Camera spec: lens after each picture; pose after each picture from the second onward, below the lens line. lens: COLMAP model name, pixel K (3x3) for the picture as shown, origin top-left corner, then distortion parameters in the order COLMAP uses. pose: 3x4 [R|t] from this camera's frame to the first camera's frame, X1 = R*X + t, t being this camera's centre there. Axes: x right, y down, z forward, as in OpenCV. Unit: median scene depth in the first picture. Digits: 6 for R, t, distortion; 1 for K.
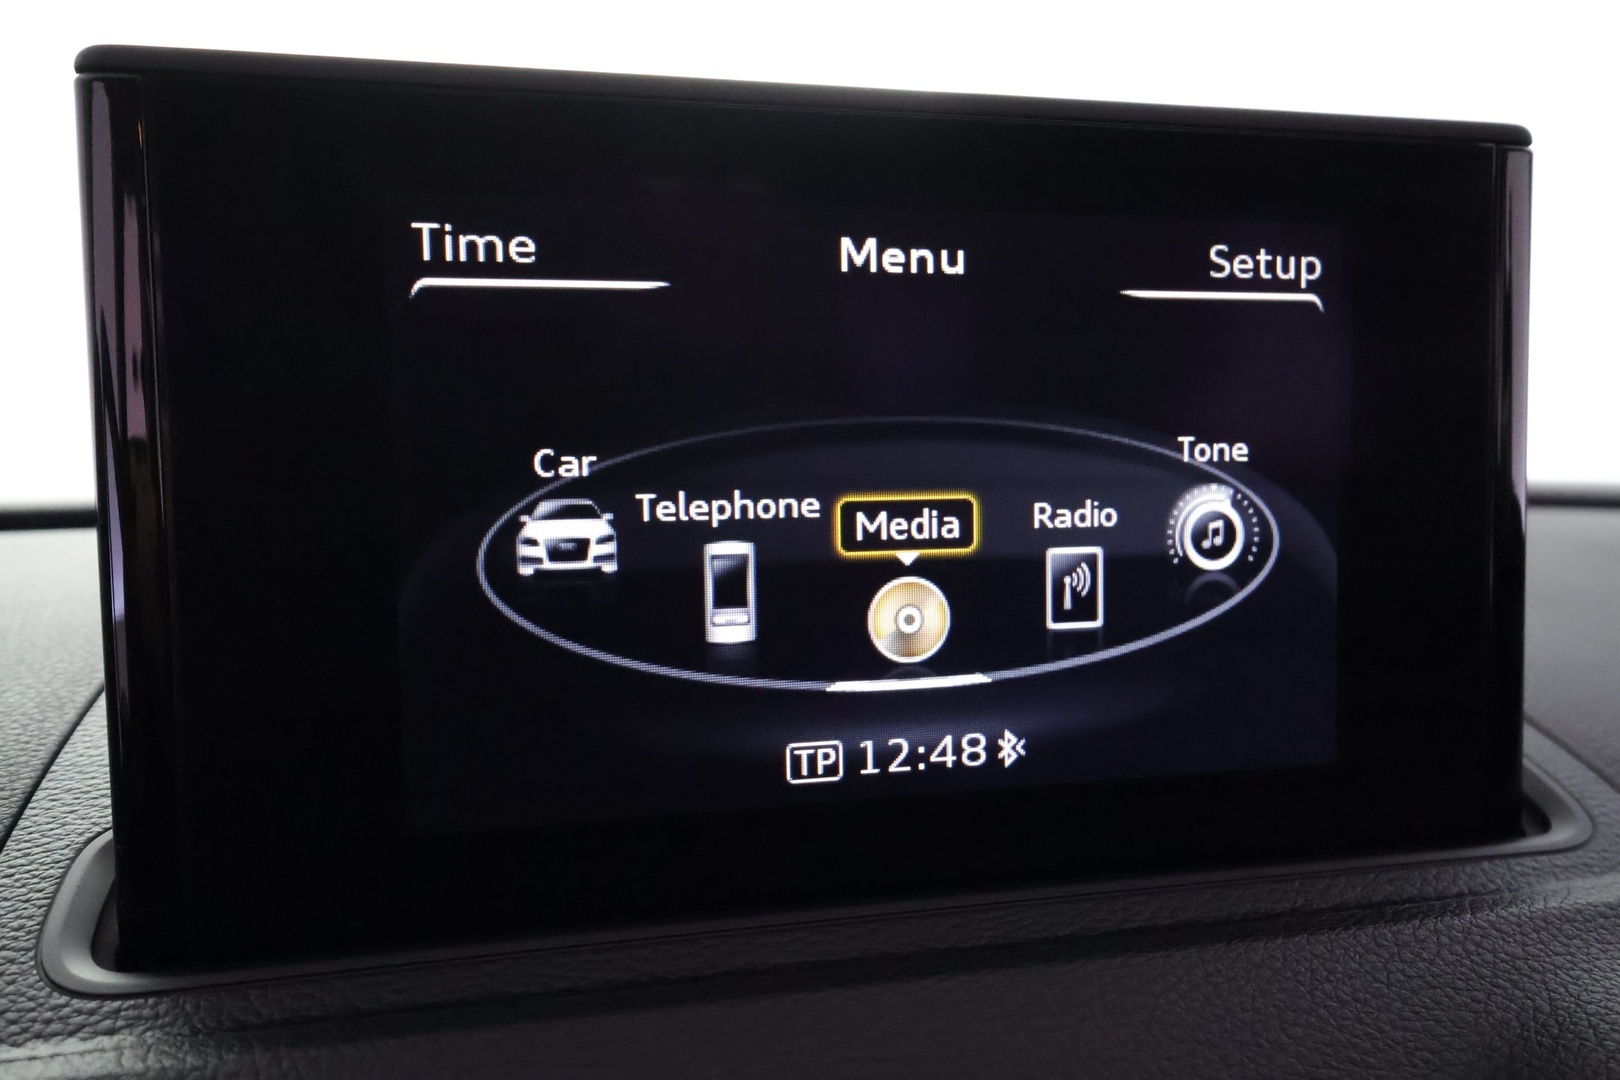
lens RADIAL K [[1236.5, 0, 818.3], [0, 1236.5, 506.7], [0, 0, 1]] dist [-0.022601, 0.012105]
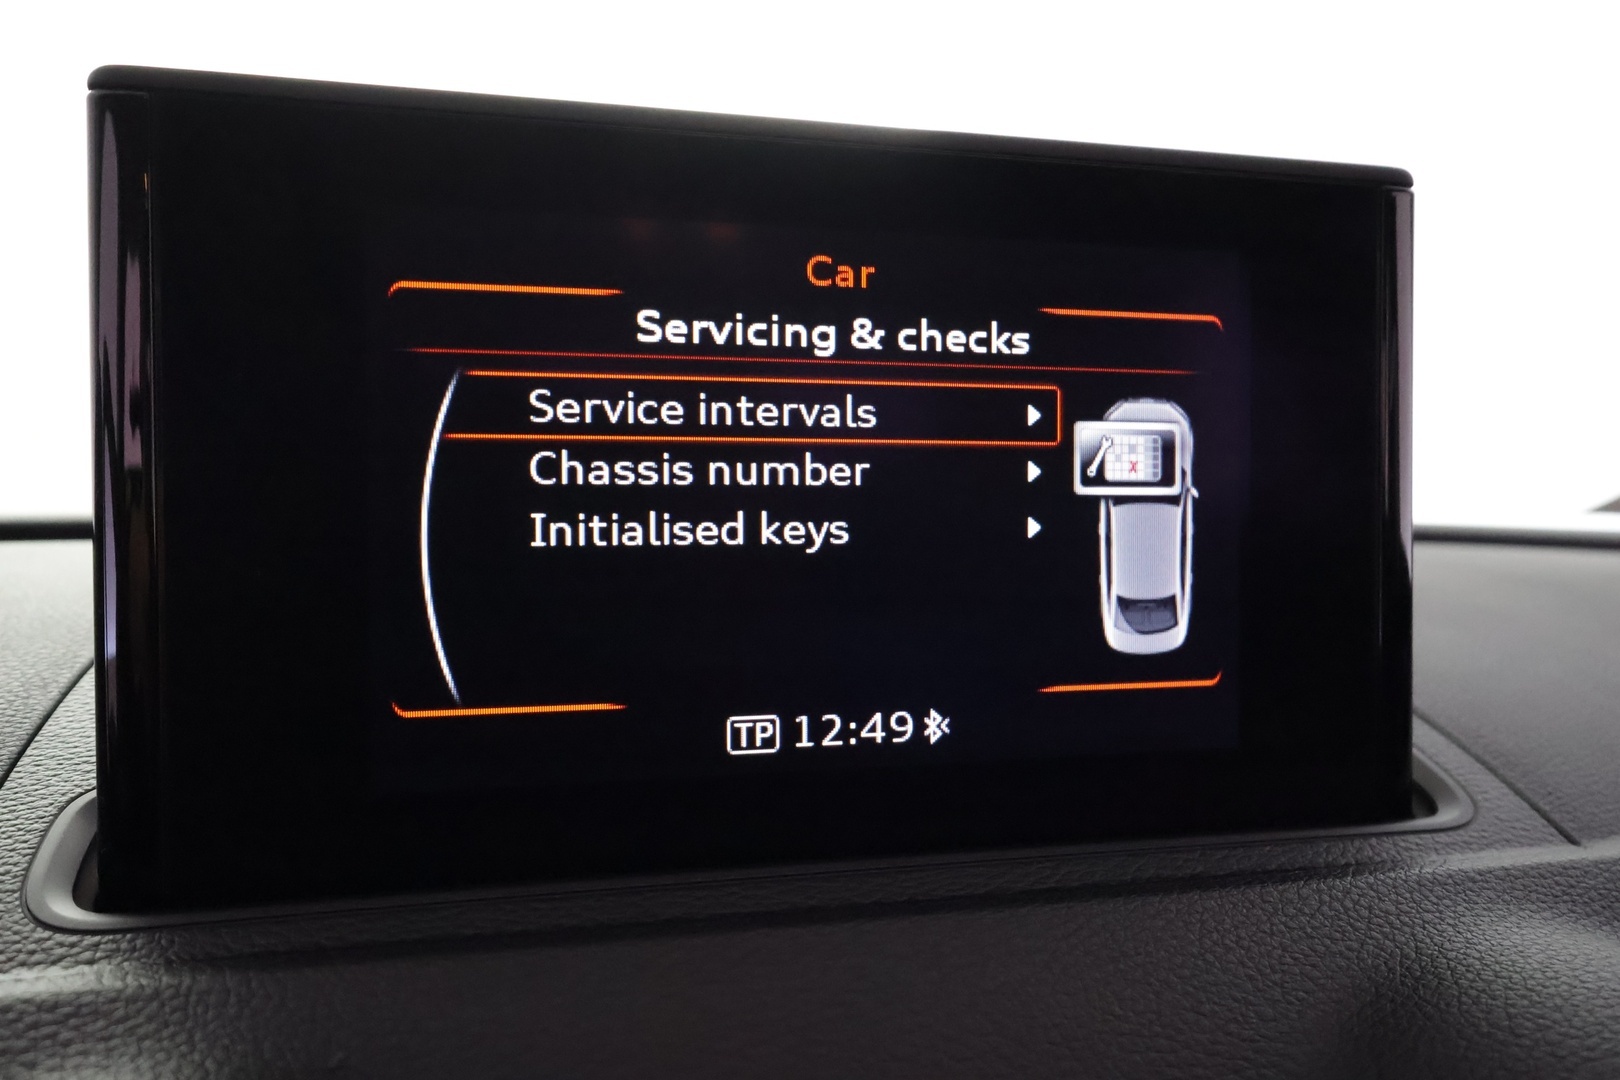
lens RADIAL K [[1280.2, 0, 848.4], [0, 1280.2, 536.5], [0, 0, 1]] dist [-0.014606, 0.002963]
pose [[0.999523, 0.011155, 0.028814, 0.048078], [-0.009949, 0.999082, -0.041658, 0.082000], [-0.029252, 0.041352, 0.998716, -0.137414]]
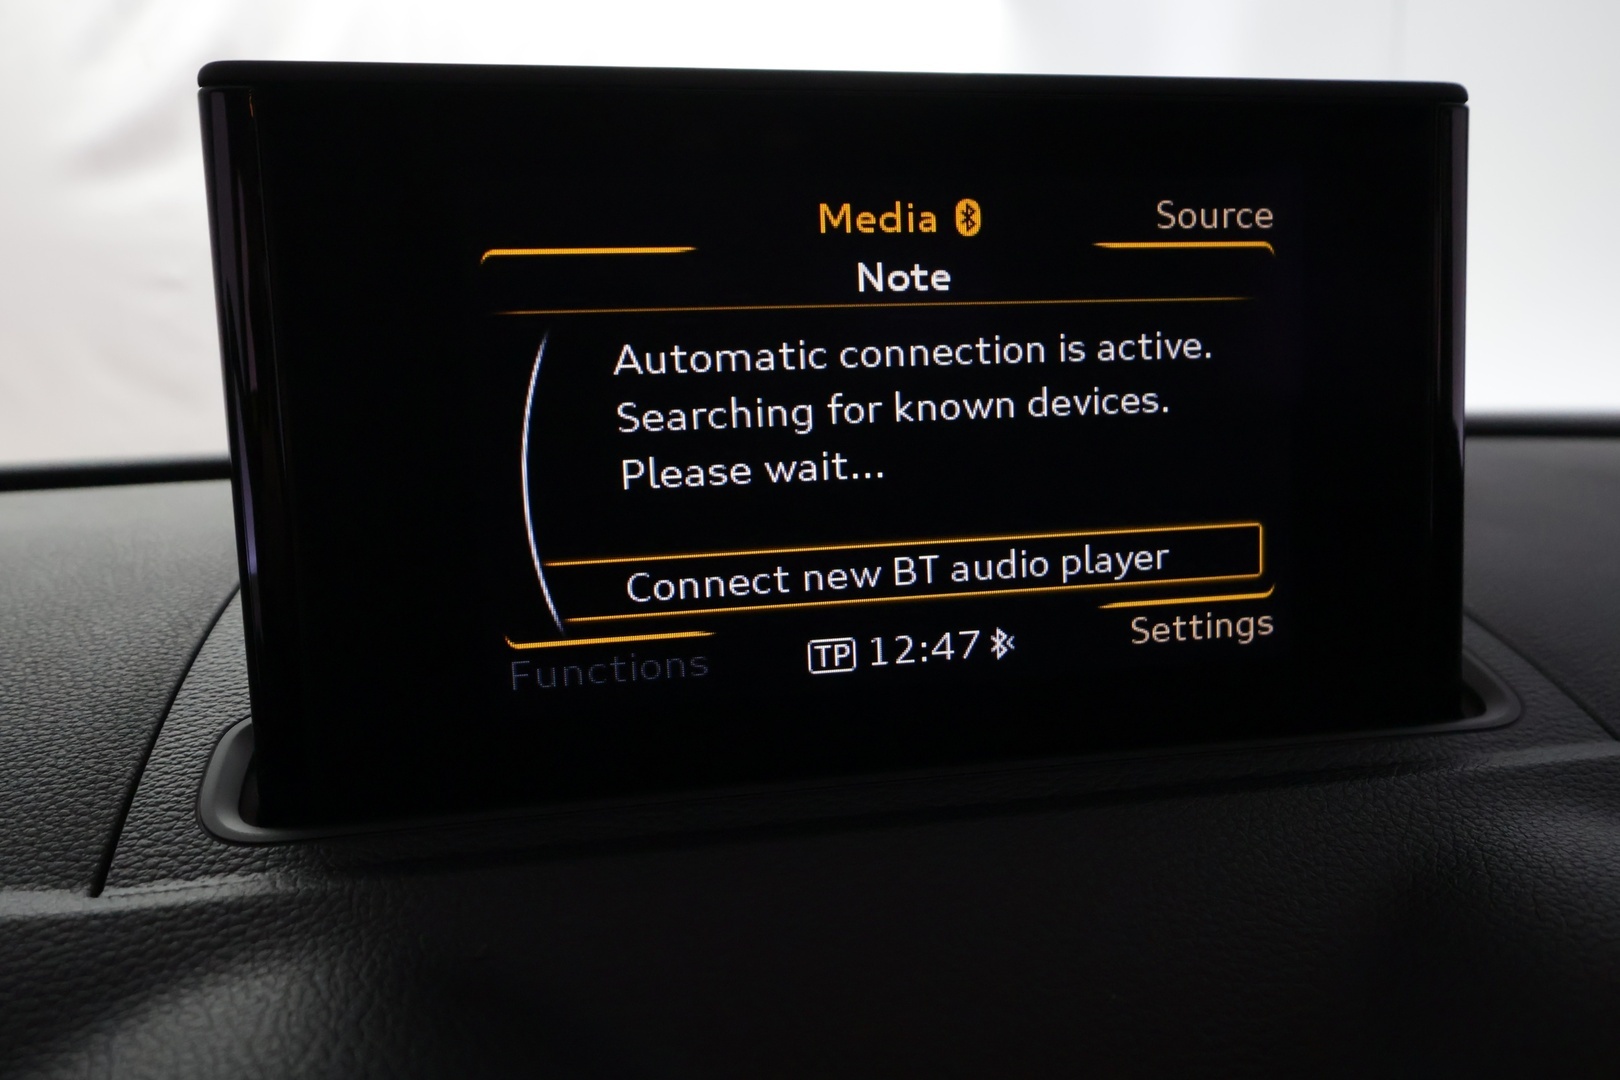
lens RADIAL K [[1329.8, 0, 841.5], [0, 1329.8, 541.3], [0, 0, 1]] dist [-0.007951, -0.008842]
pose [[0.999385, -0.018249, -0.029955, 0.047791], [0.019770, 0.998488, 0.051293, 0.034611], [0.028974, -0.051854, 0.998234, -0.267634]]
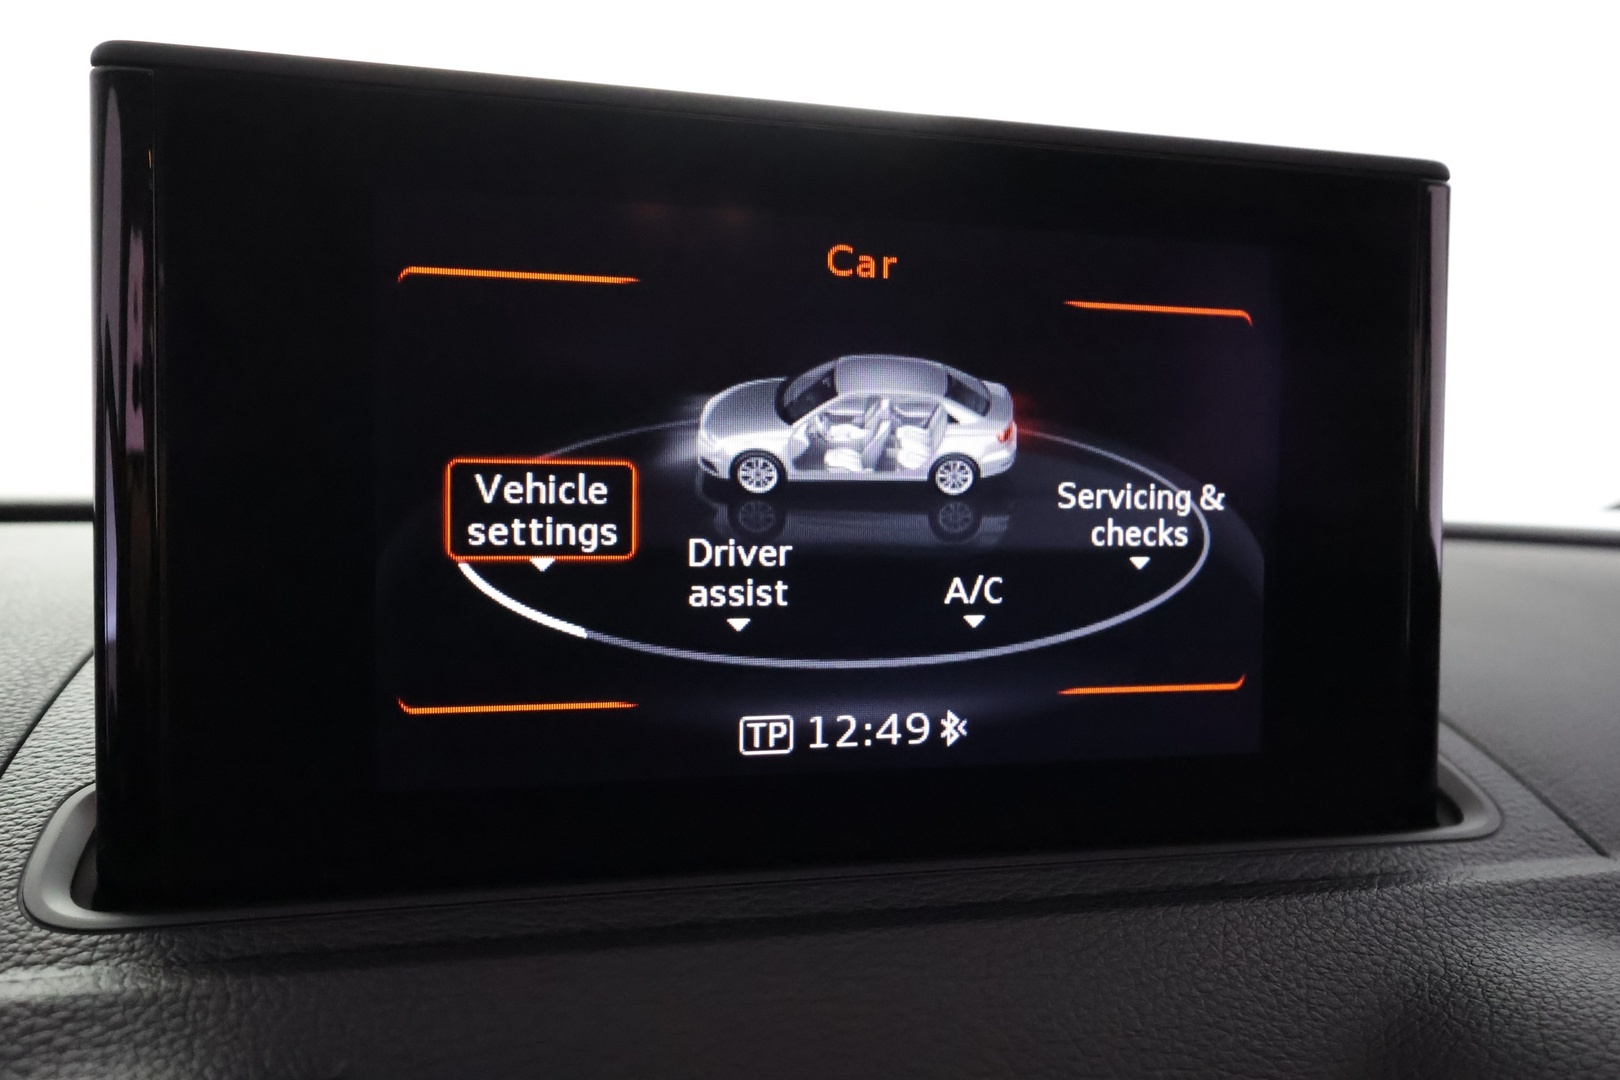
lens RADIAL K [[1267.9, 0, 840.9], [0, 1267.9, 531.4], [0, 0, 1]] dist [-0.013988, 0.002846]
pose [[0.999465, 0.023016, 0.023251, 0.032740], [-0.022281, 0.999260, -0.031363, 0.067415], [-0.023955, 0.030828, 0.999238, -0.098212]]
